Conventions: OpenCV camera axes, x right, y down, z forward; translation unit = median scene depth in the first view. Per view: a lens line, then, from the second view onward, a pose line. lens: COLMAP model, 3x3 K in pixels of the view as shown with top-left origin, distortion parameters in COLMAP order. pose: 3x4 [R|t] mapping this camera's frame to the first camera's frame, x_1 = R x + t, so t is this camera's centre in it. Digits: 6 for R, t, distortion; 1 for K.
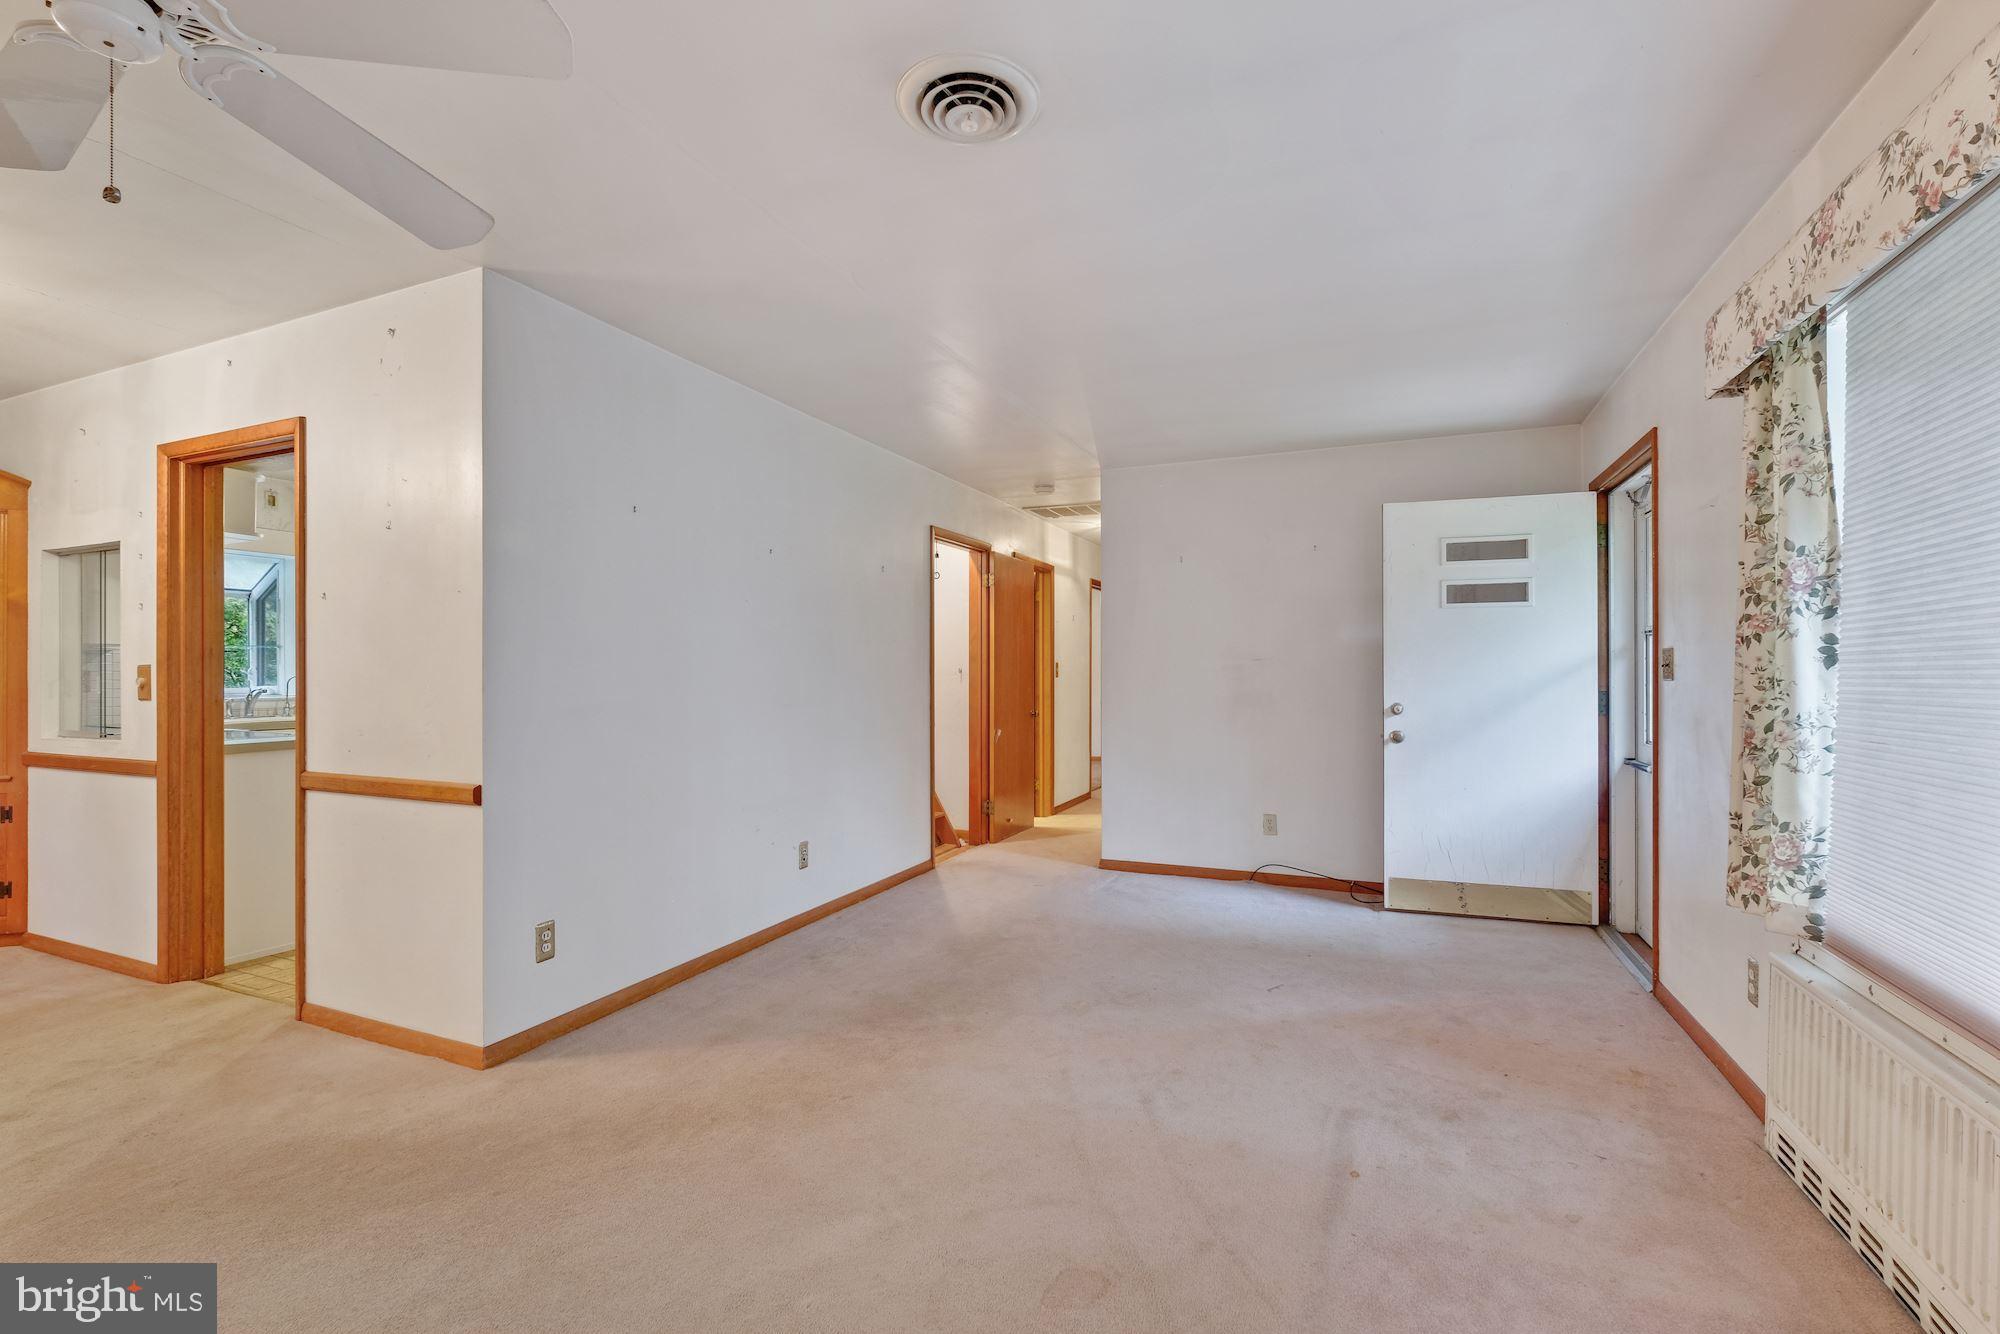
lens RADIAL K [[873.1, 0, 1013.0], [0, 873.1, 669.4], [0, 0, 1]] dist [-0.001017, 0.000704]
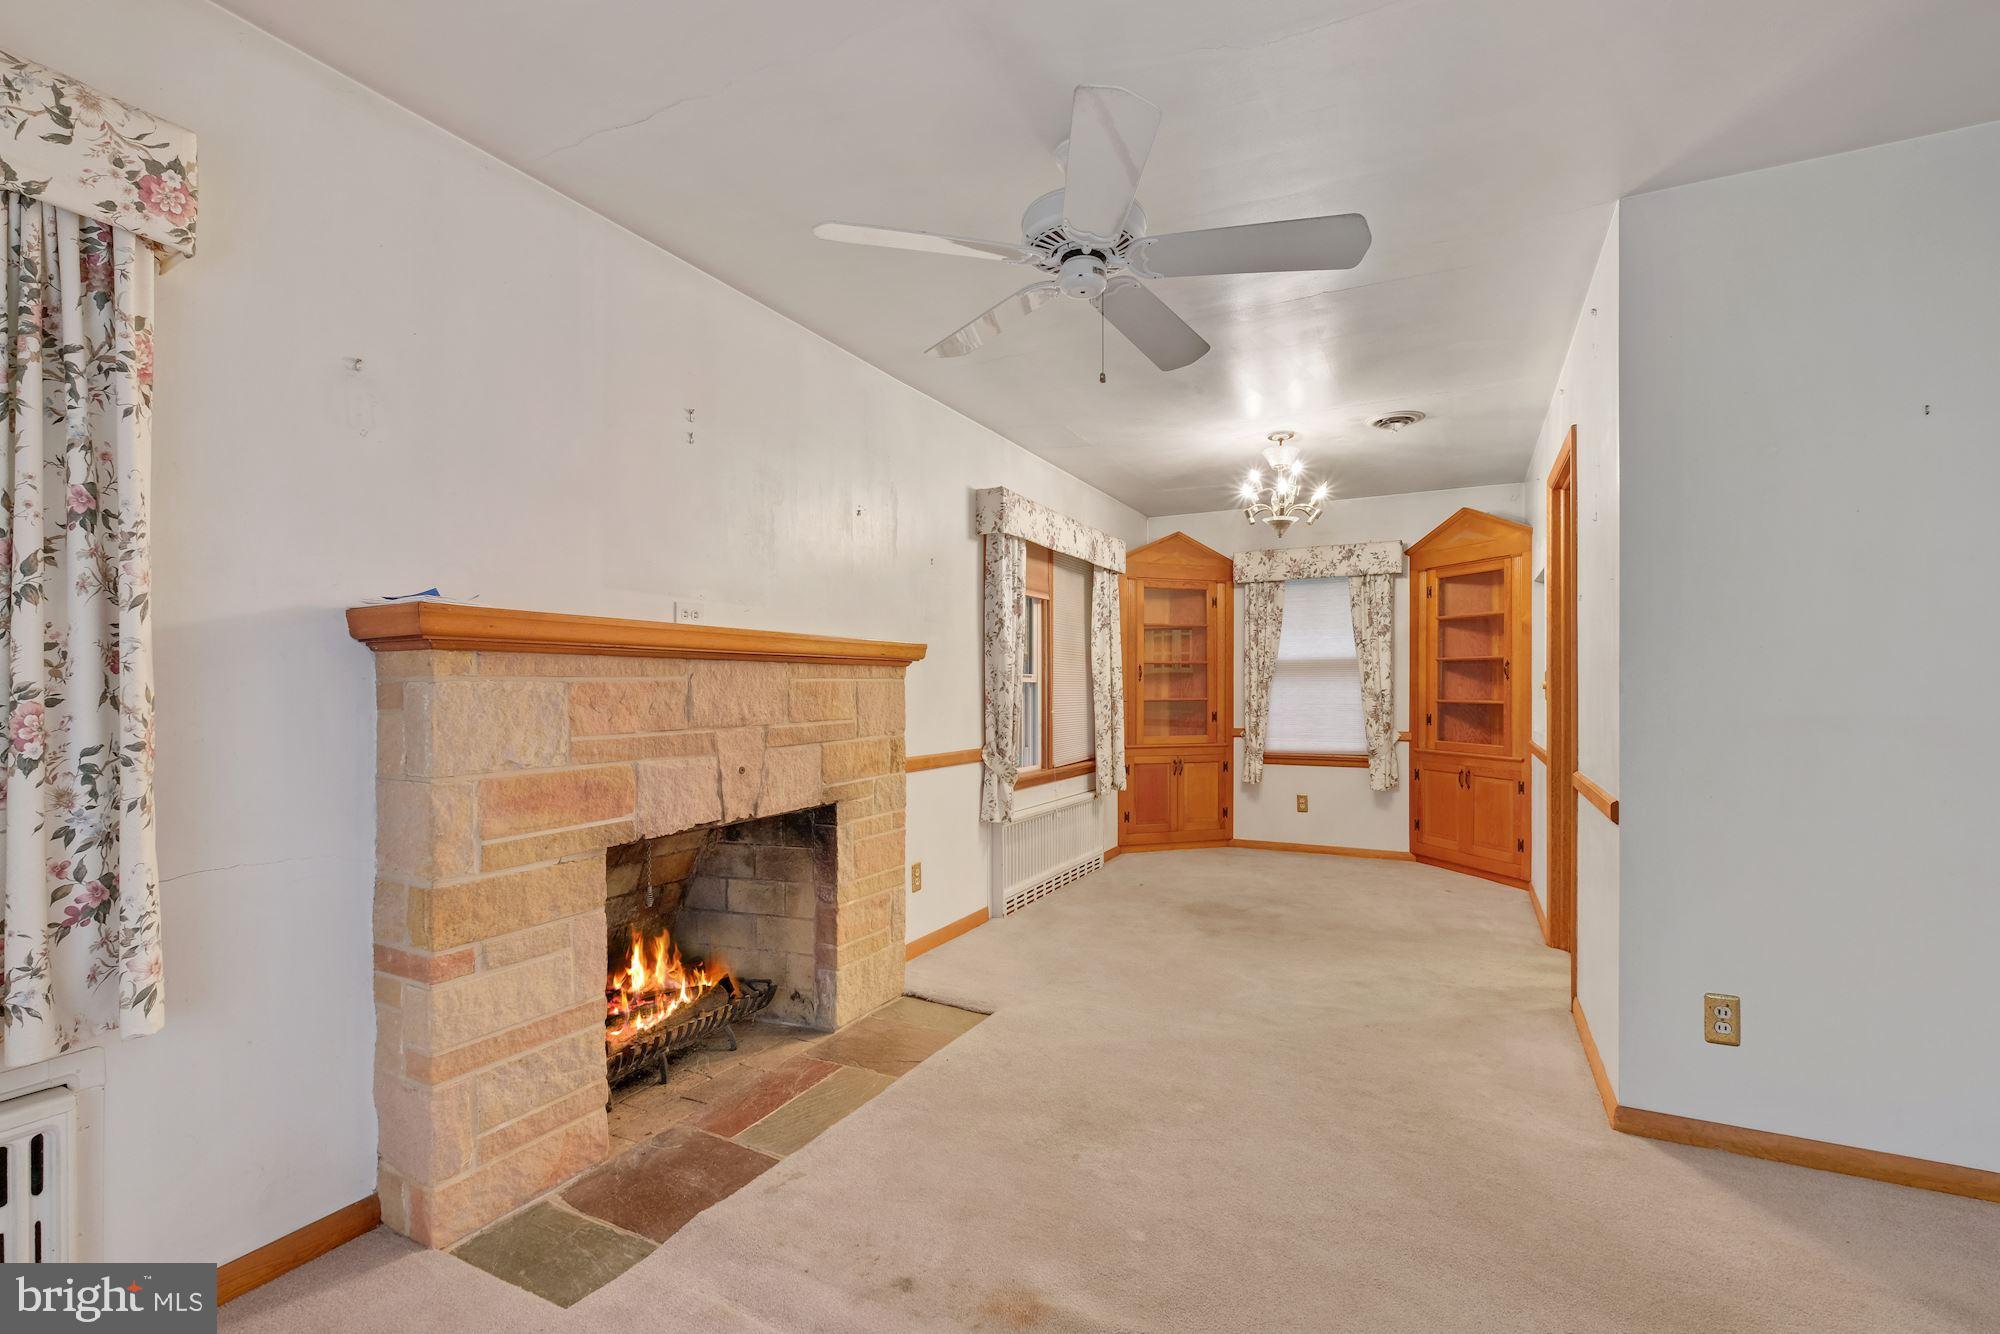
lens RADIAL K [[873.1, 0, 982.3], [0, 873.1, 692.4], [0, 0, 1]] dist [-0.001017, 0.000704]
pose [[-0.090382, 0.007373, -0.995880, 0.282674], [0.004385, 0.999966, 0.007006, 0.015127], [0.995898, -0.003733, -0.090411, 0.419620]]
